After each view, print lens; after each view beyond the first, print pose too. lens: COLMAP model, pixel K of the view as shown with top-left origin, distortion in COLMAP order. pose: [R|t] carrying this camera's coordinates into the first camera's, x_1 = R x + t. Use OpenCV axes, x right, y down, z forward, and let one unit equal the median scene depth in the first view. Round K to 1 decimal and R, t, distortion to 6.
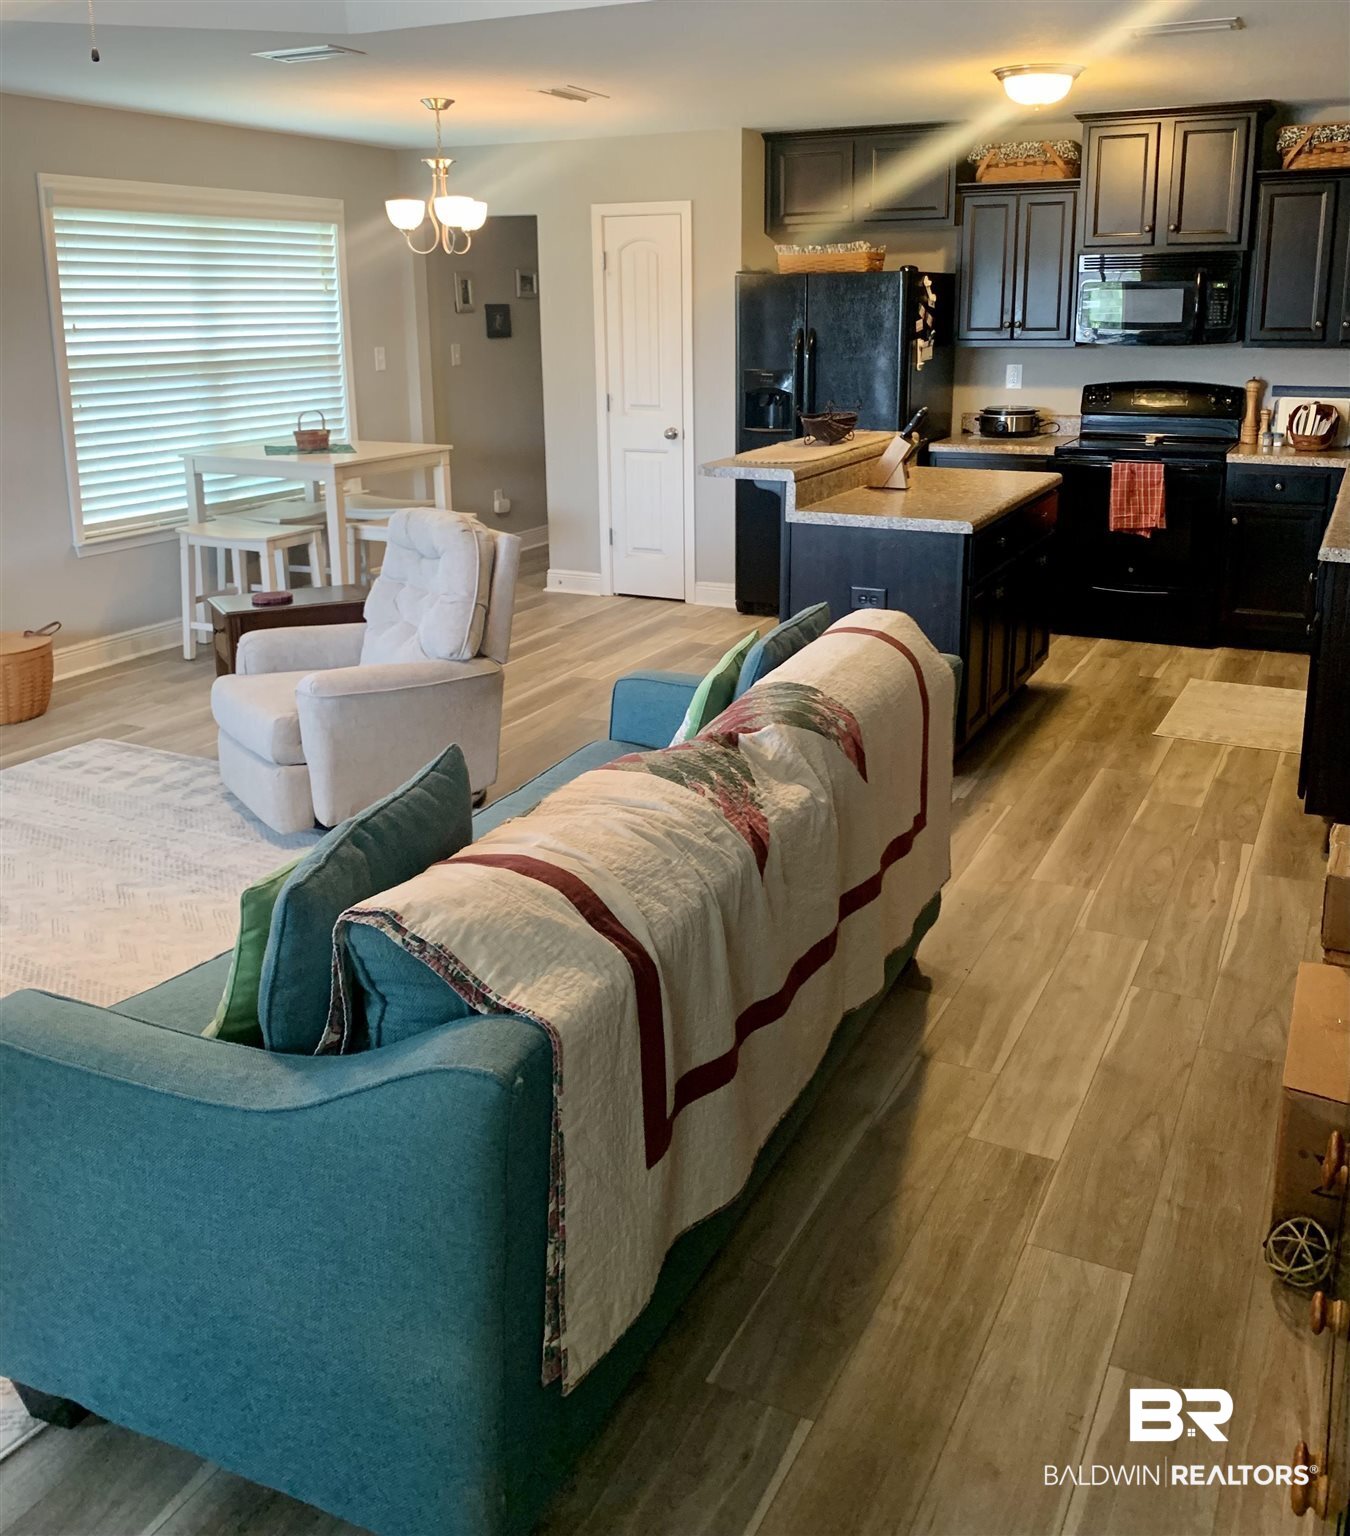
lens RADIAL K [[1412.9, 0, 673.9], [0, 1412.9, 612.4], [0, 0, 1]] dist [0.152313, -0.398732]
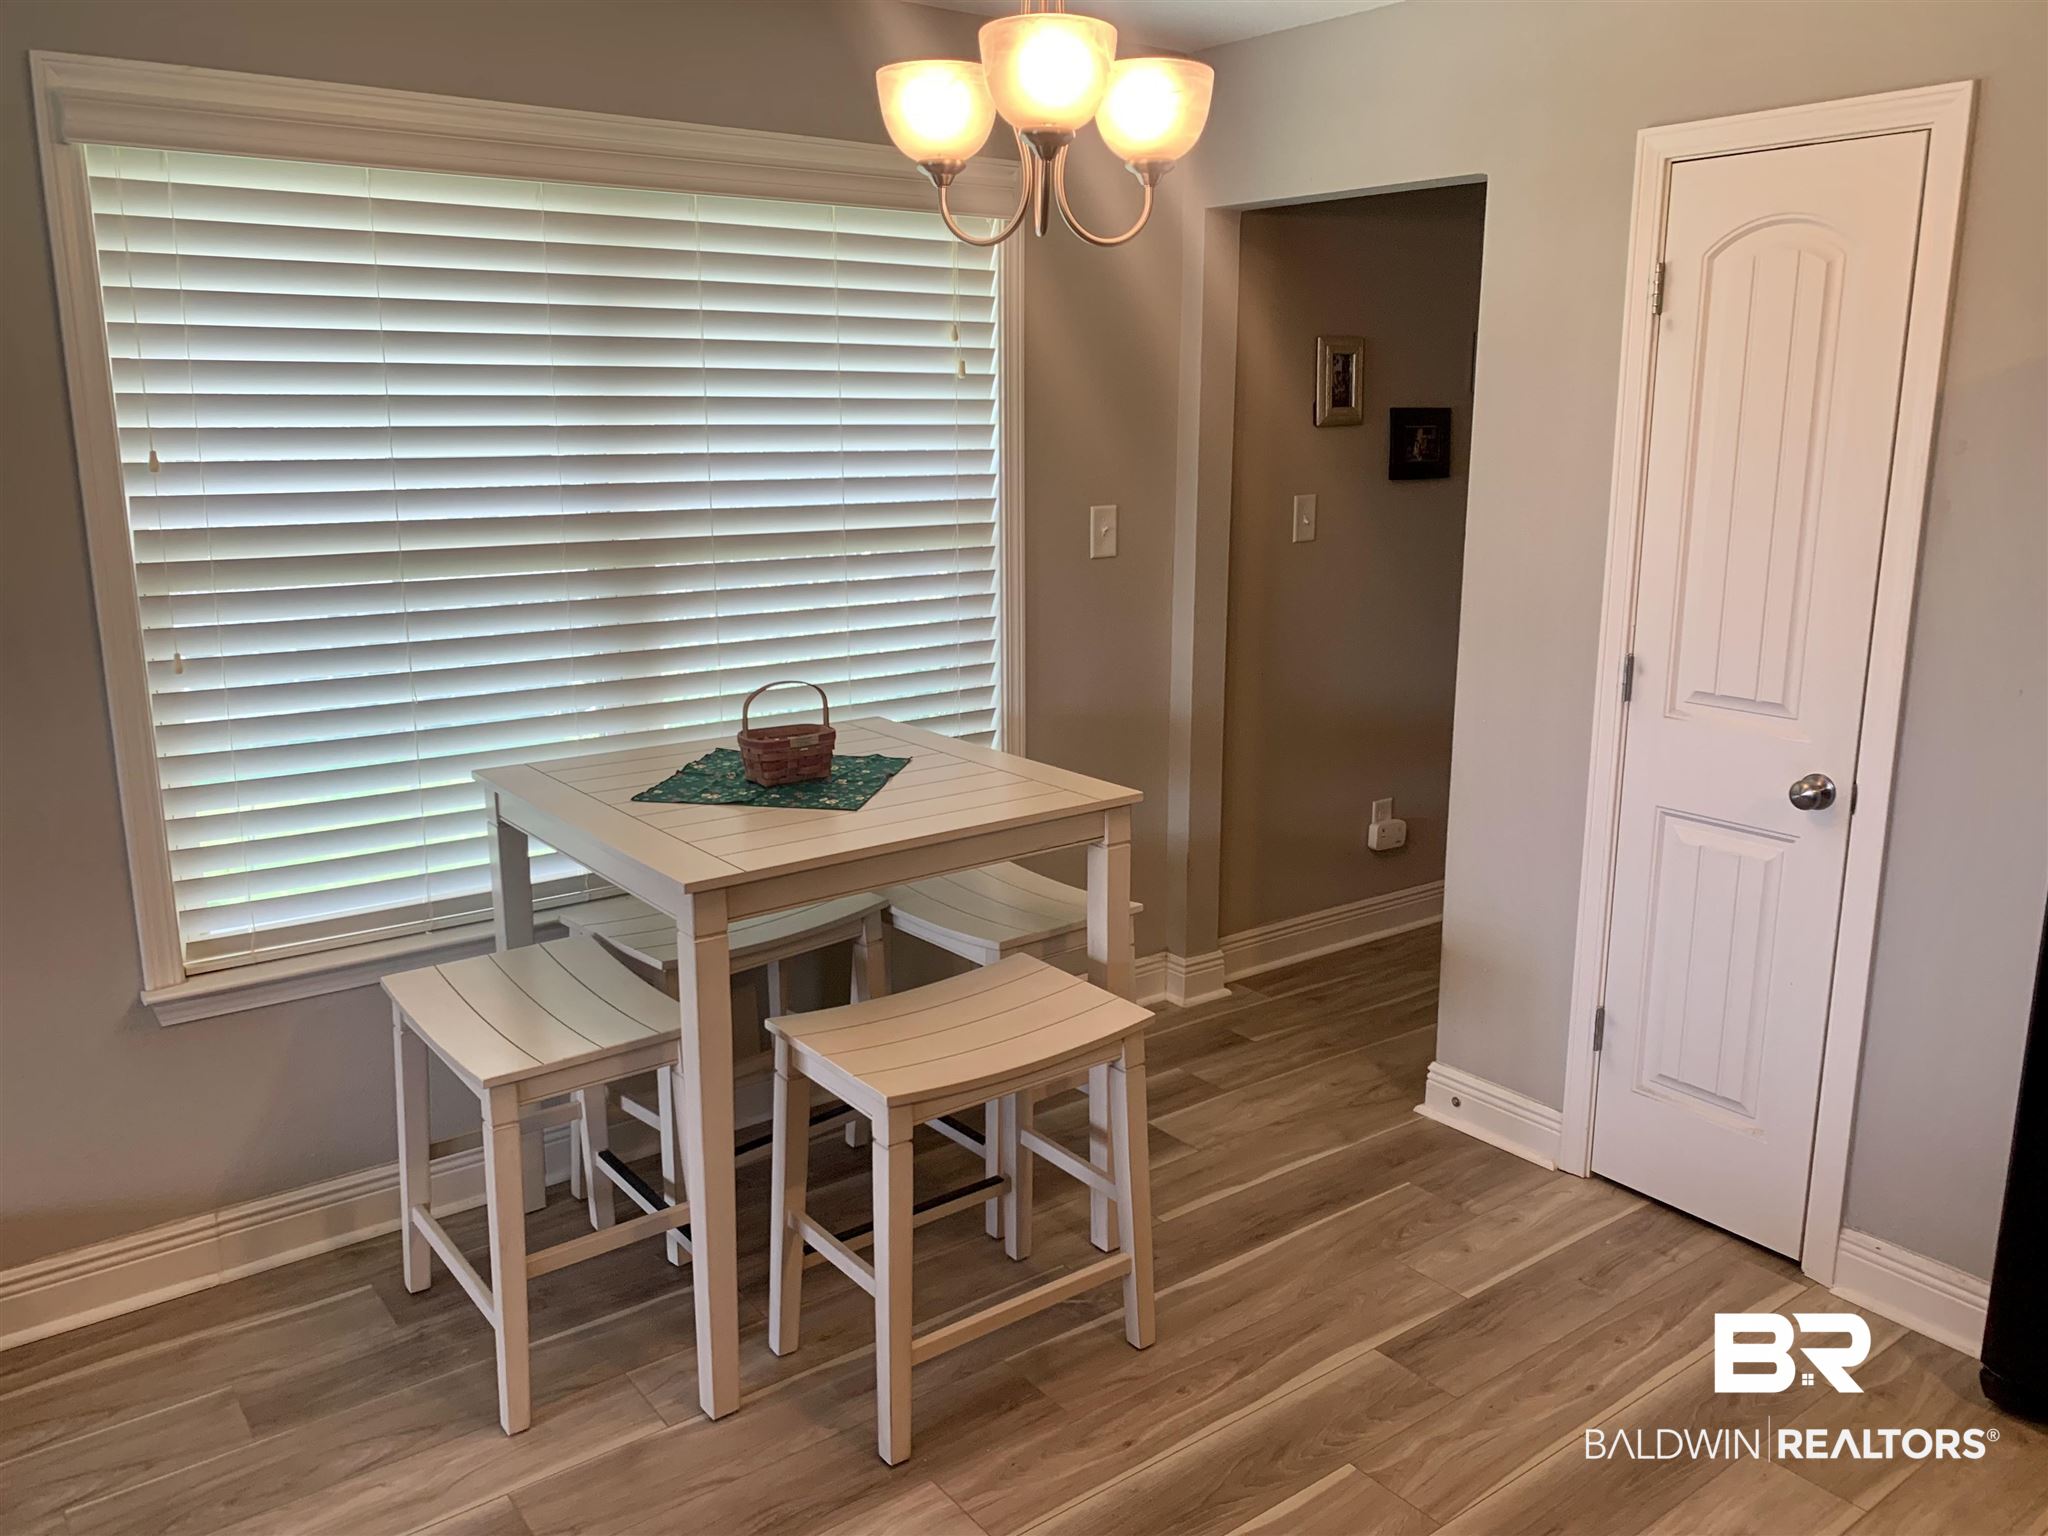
lens RADIAL K [[1576.5, 0, 1032.3], [0, 1576.5, 754.6], [0, 0, 1]] dist [0.060028, -0.071989]
pose [[0.897393, 0.107187, -0.428015, -0.010946], [-0.104182, 0.994090, 0.030517, -0.198311], [0.428756, 0.017206, 0.903256, 0.896376]]
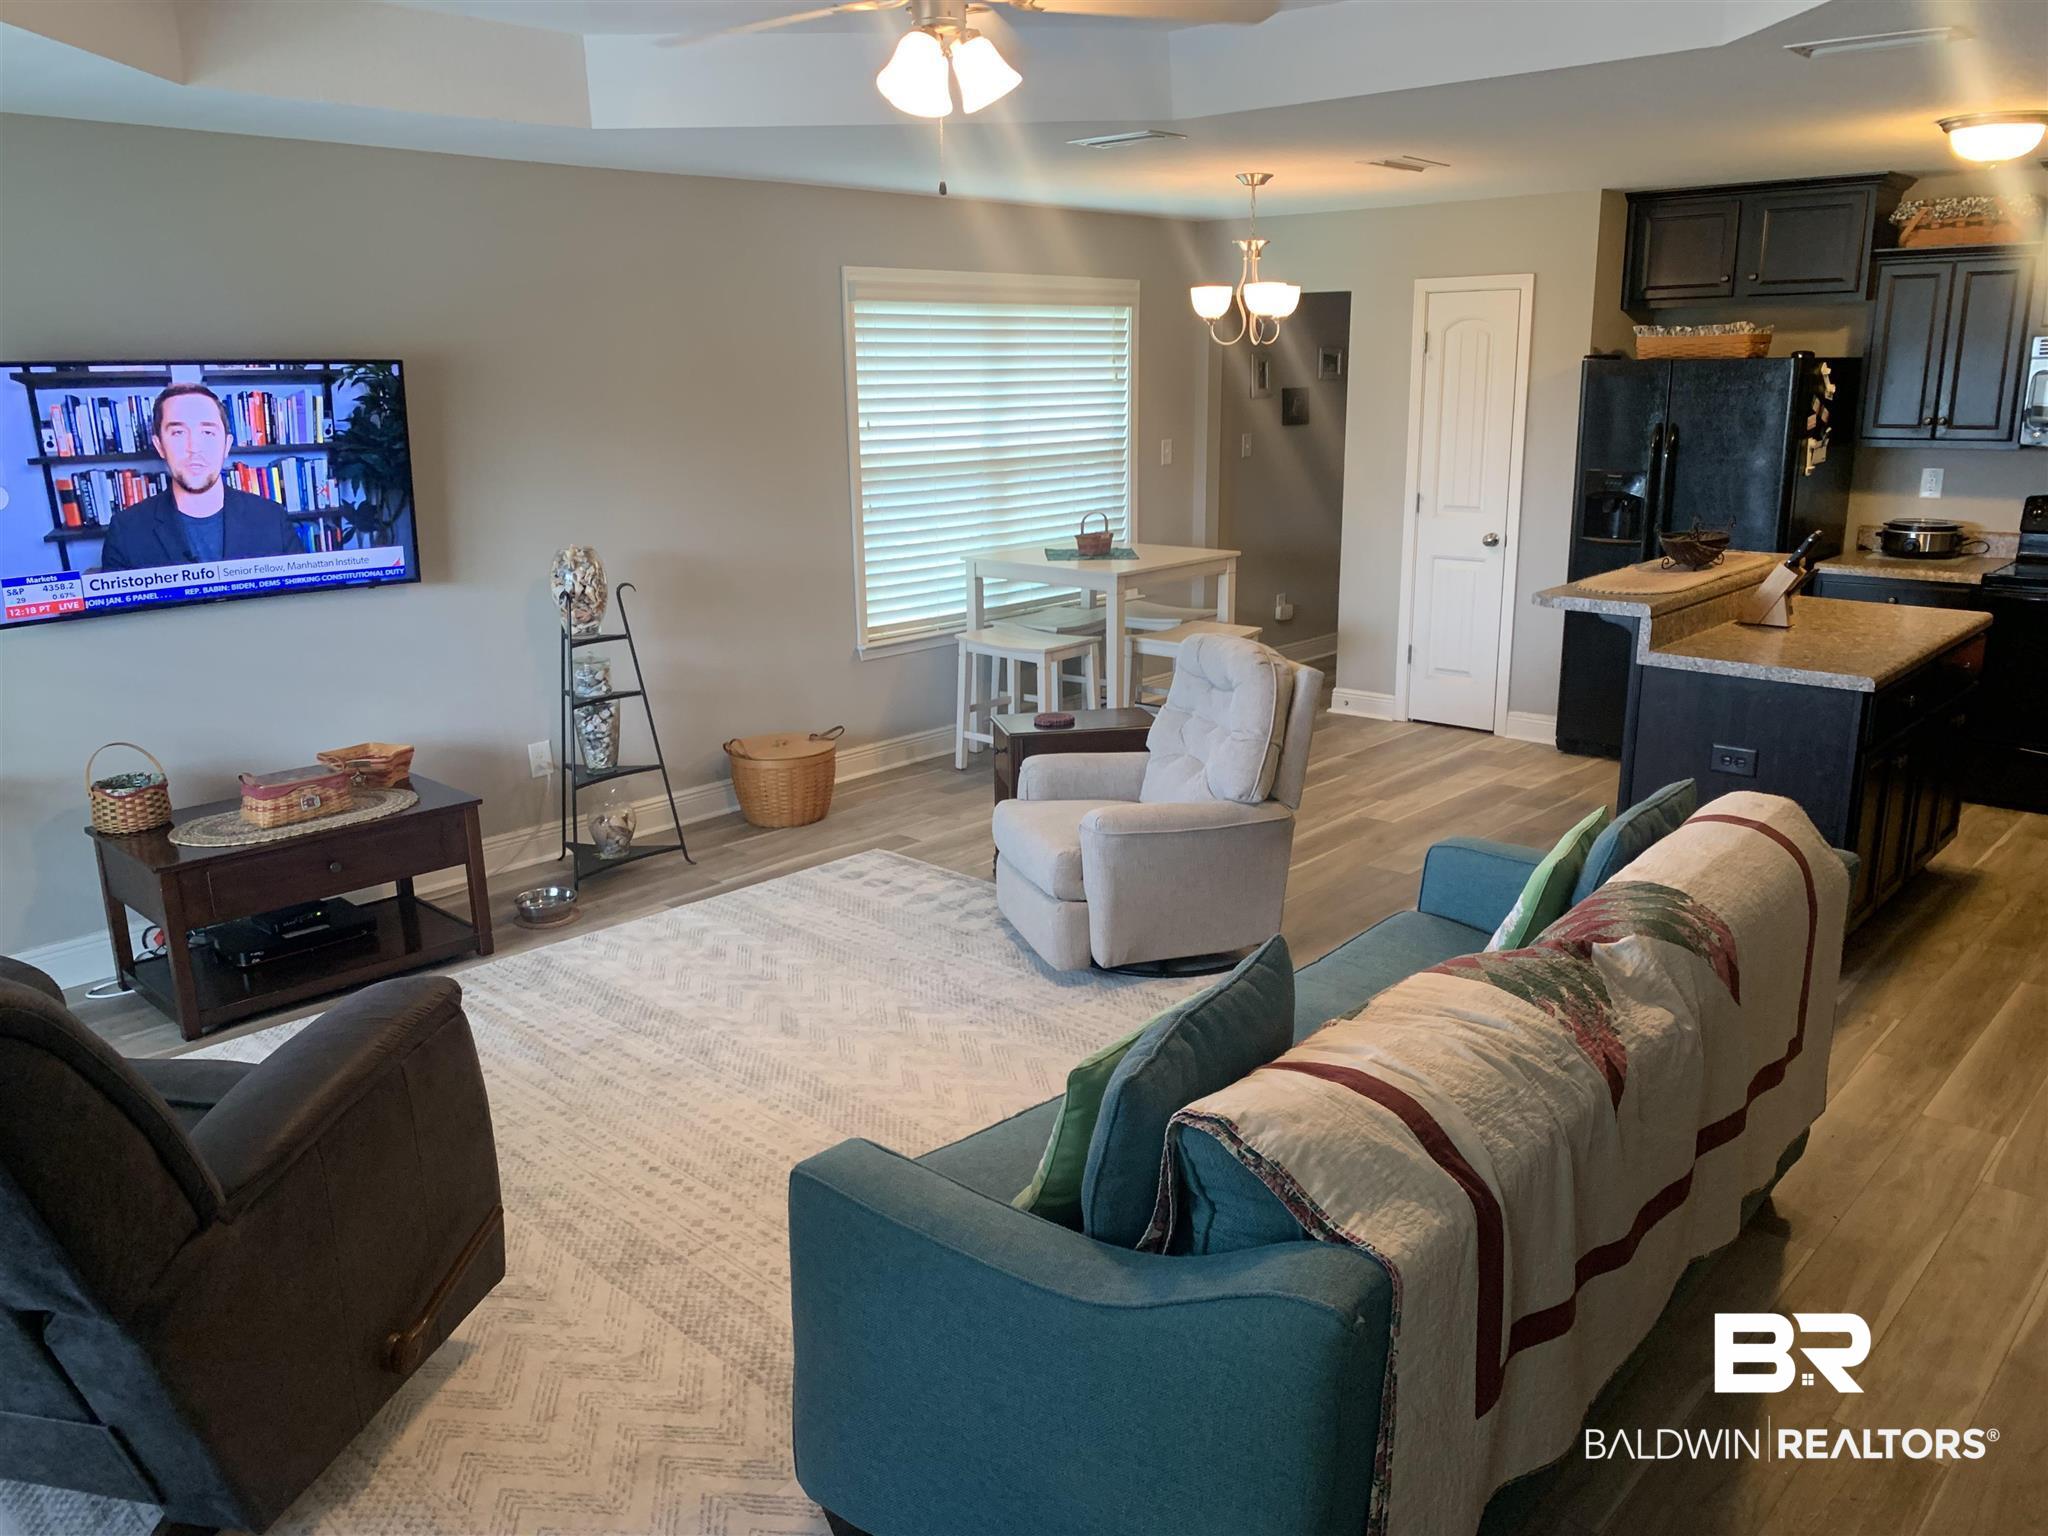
lens RADIAL K [[1572.3, 0, 1041.5], [0, 1572.3, 763.4], [0, 0, 1]] dist [0.076244, -0.110236]
pose [[0.965940, 0.063659, -0.250812, -0.024256], [-0.054456, 0.997569, 0.043473, -0.027256], [0.252970, -0.028334, 0.967059, -0.025115]]
